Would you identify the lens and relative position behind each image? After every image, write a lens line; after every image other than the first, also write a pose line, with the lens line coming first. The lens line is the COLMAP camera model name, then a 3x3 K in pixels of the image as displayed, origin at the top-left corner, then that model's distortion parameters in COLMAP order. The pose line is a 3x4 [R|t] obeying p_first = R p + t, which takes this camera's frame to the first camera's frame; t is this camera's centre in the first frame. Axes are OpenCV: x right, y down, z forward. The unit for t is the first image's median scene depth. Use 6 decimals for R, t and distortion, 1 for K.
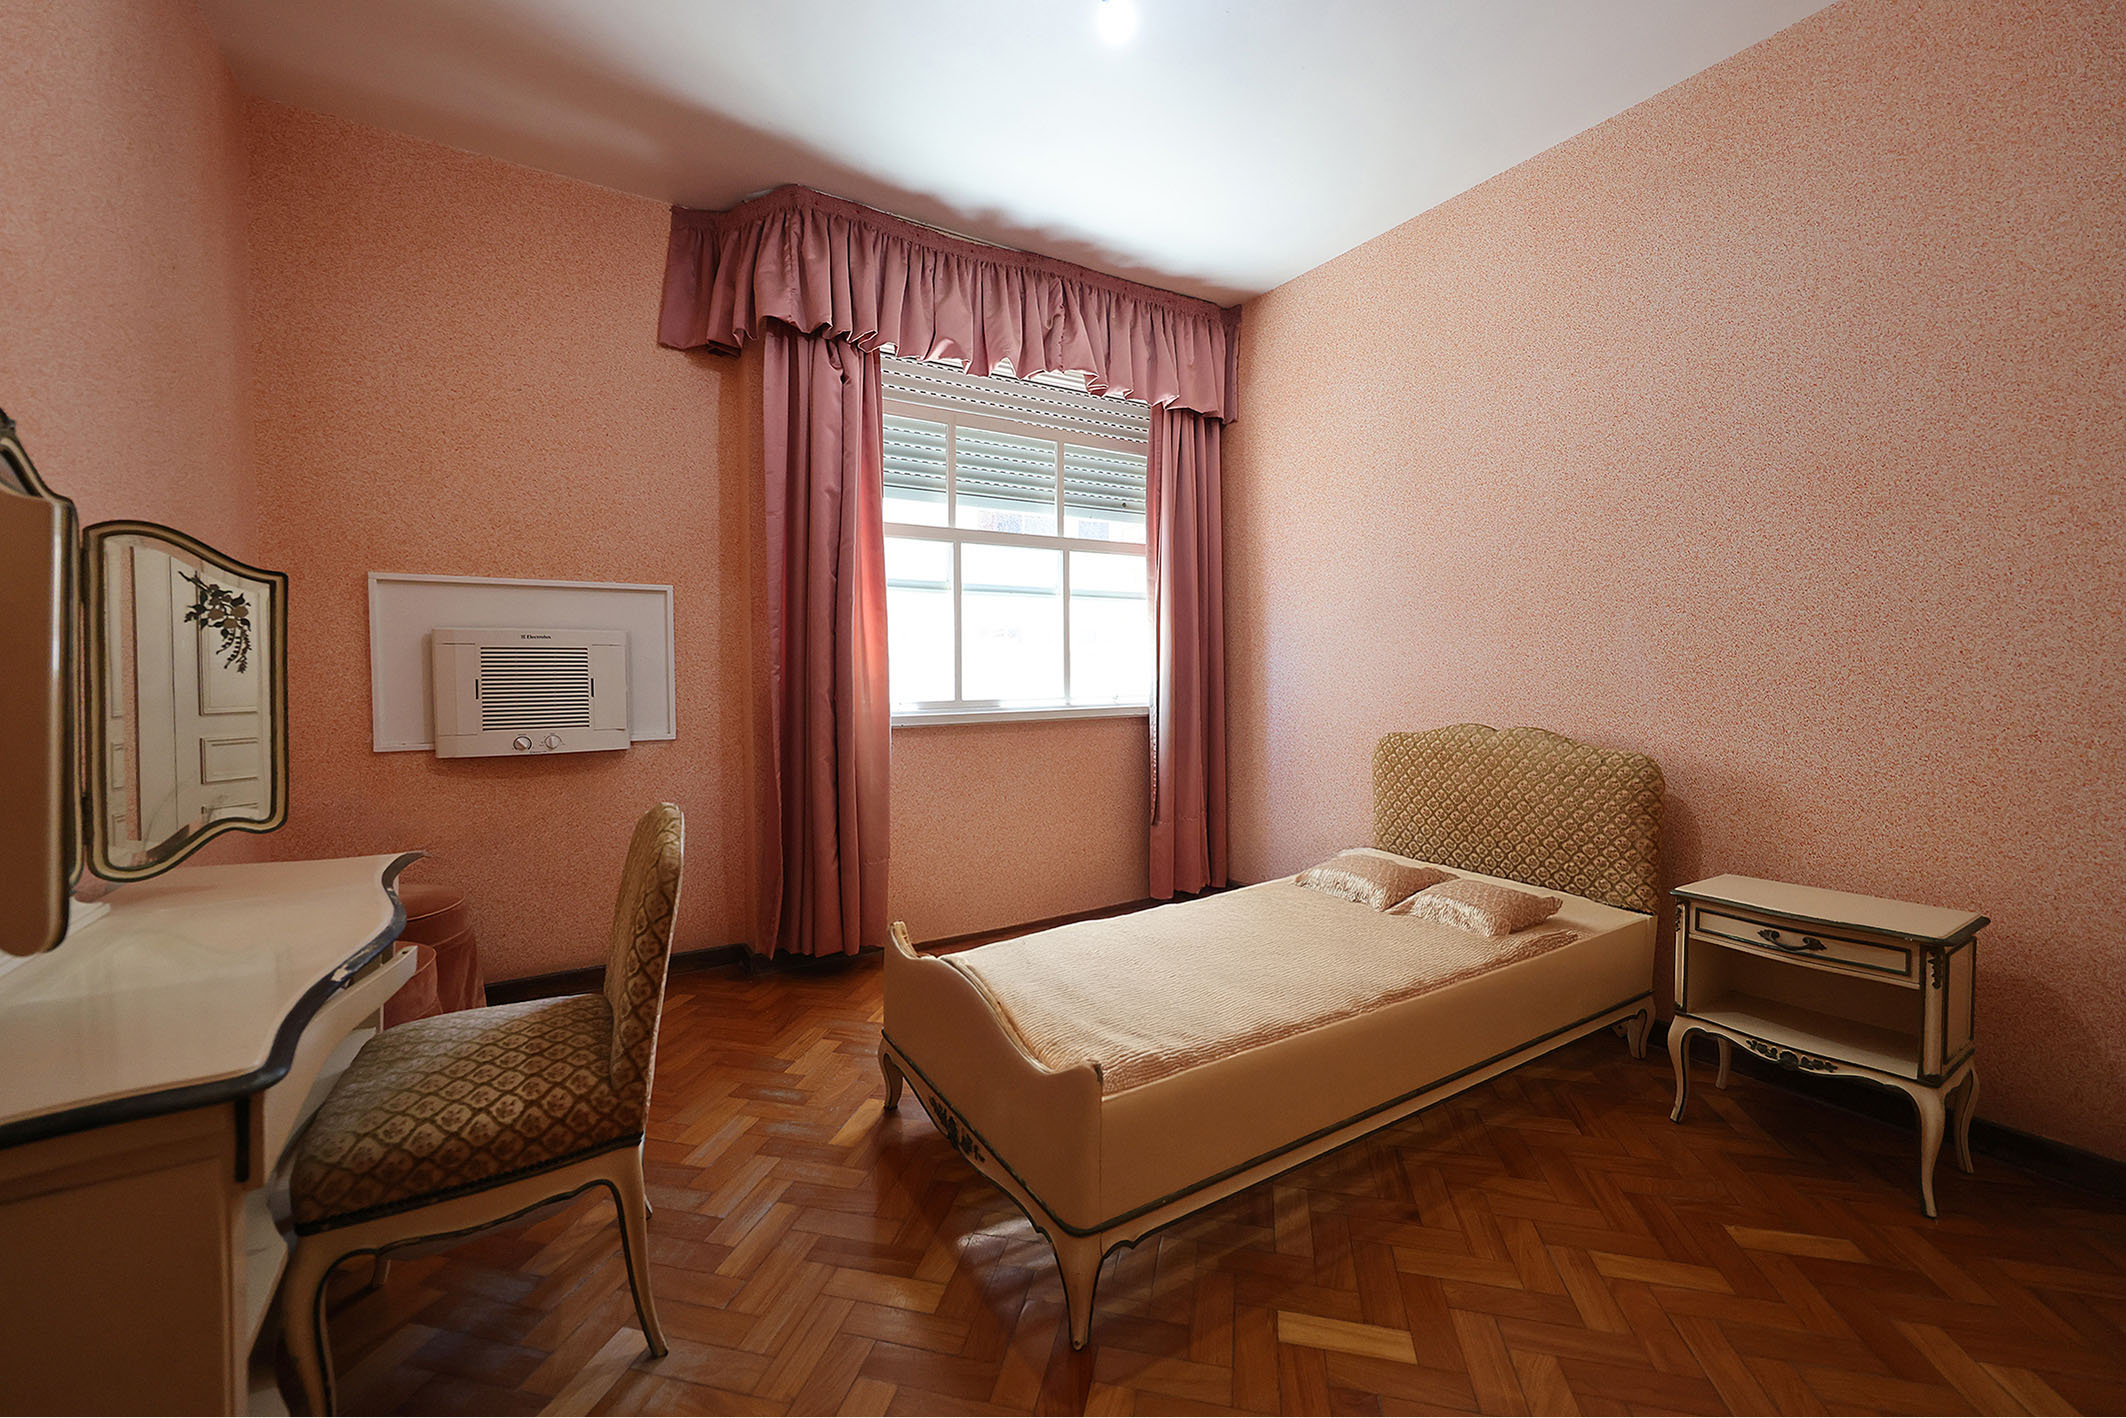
lens RADIAL K [[868.1, 0, 1054.2], [0, 868.1, 696.2], [0, 0, 1]] dist [-0.003083, -0.000295]
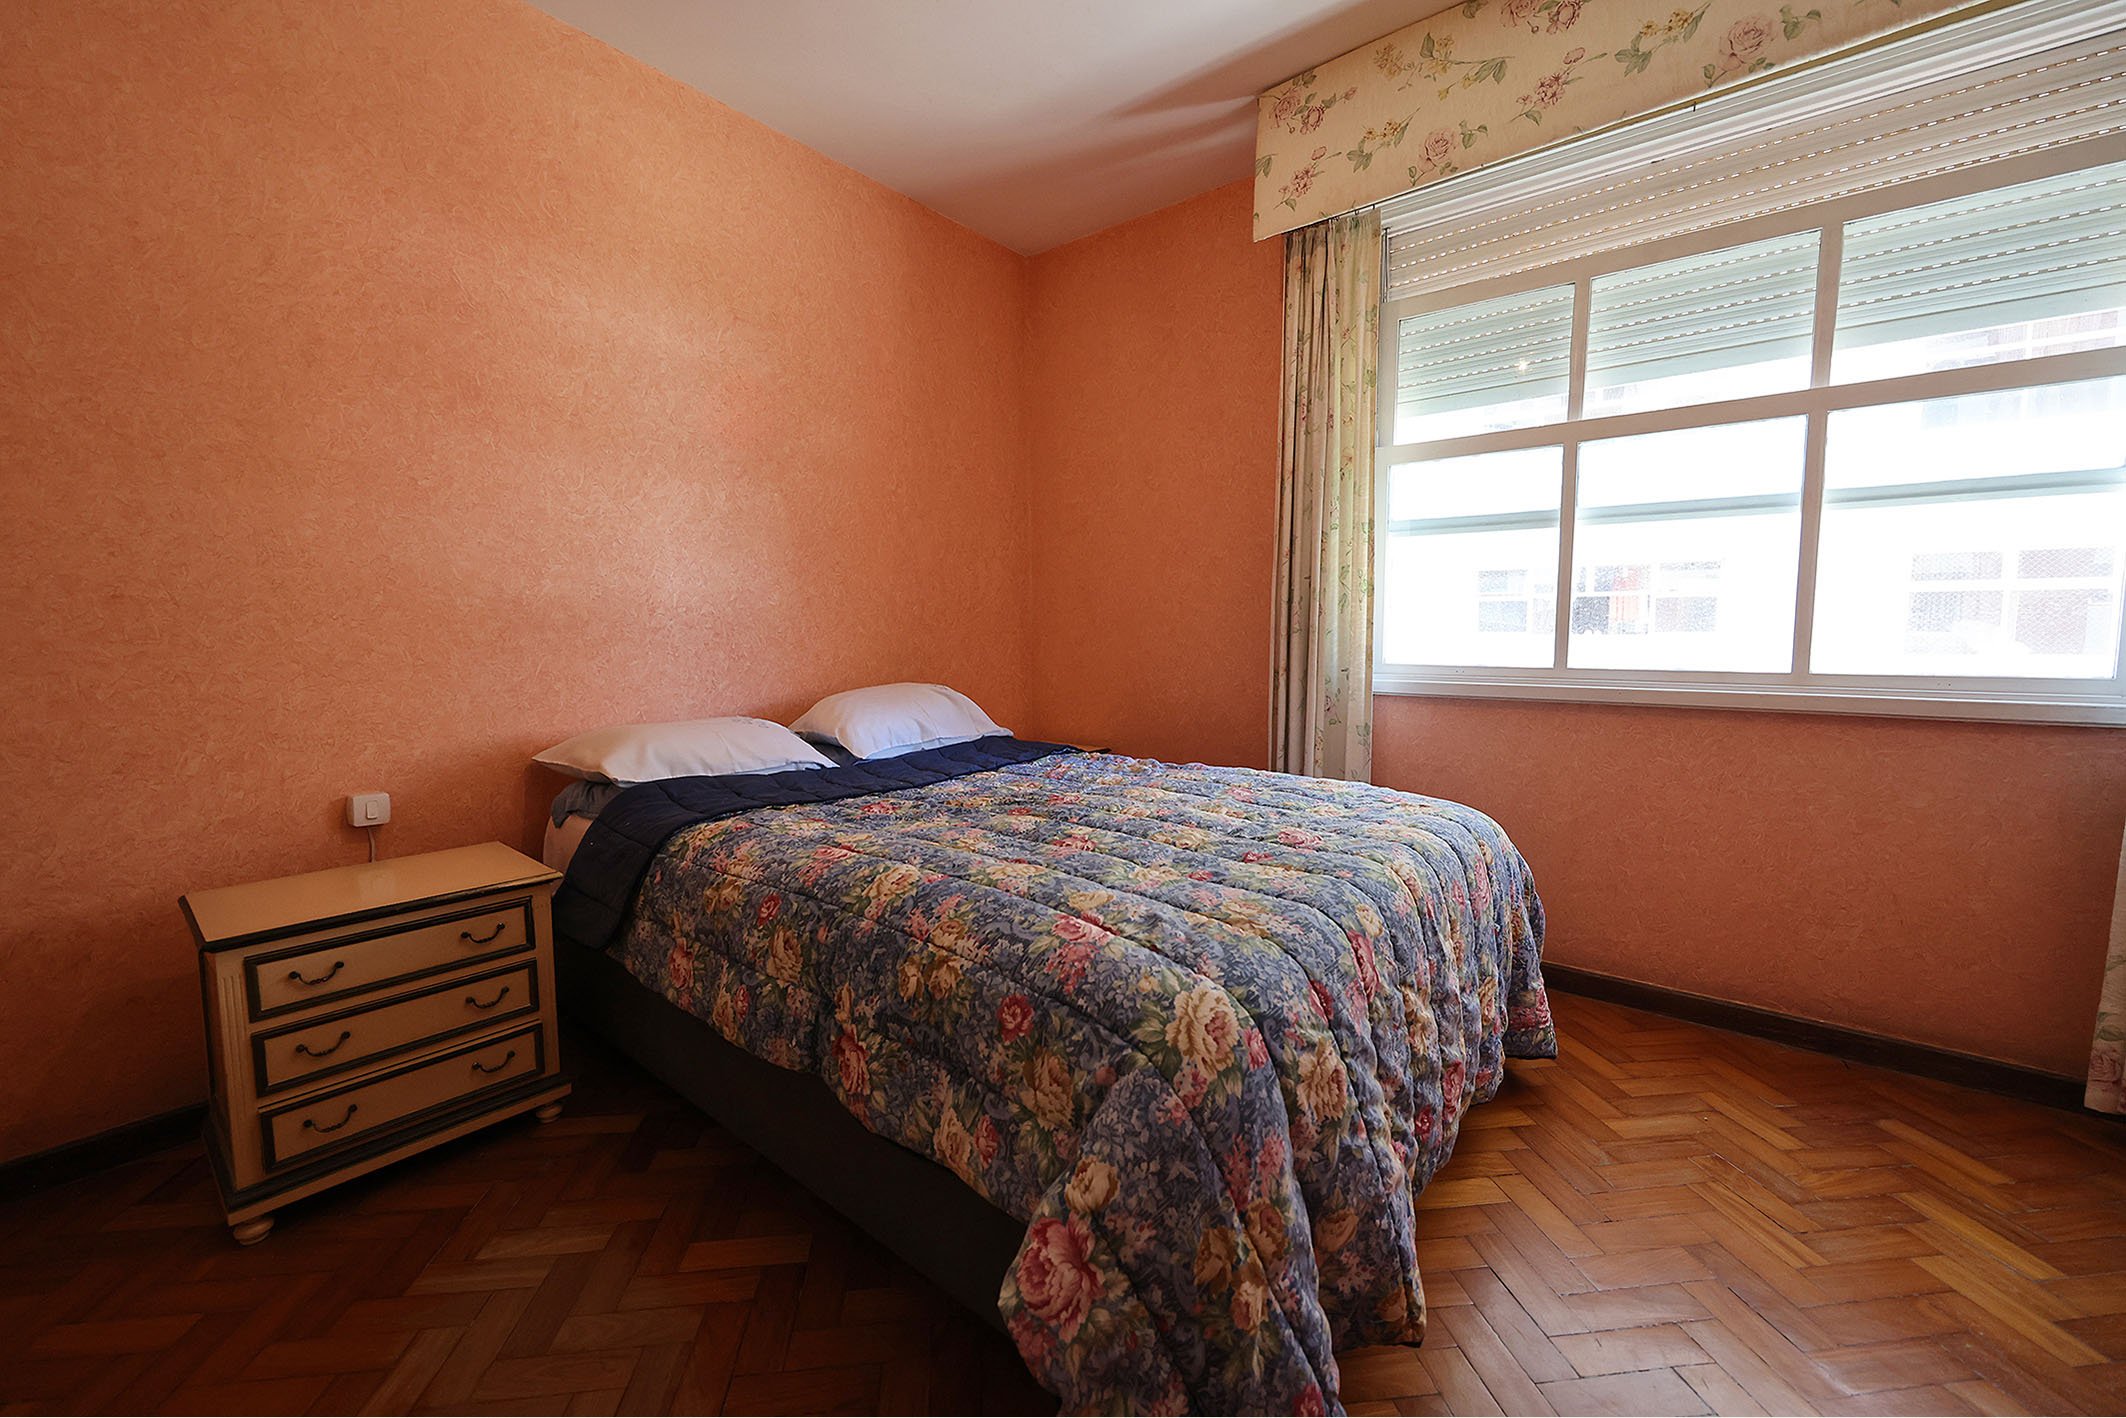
lens RADIAL K [[868.1, 0, 1054.2], [0, 868.1, 696.2], [0, 0, 1]] dist [-0.003083, -0.000295]
pose [[0.292299, 0.098101, -0.951282, 0.410594], [-0.018790, 0.995122, 0.096848, -0.034018], [0.956142, -0.010434, 0.292717, 0.371068]]
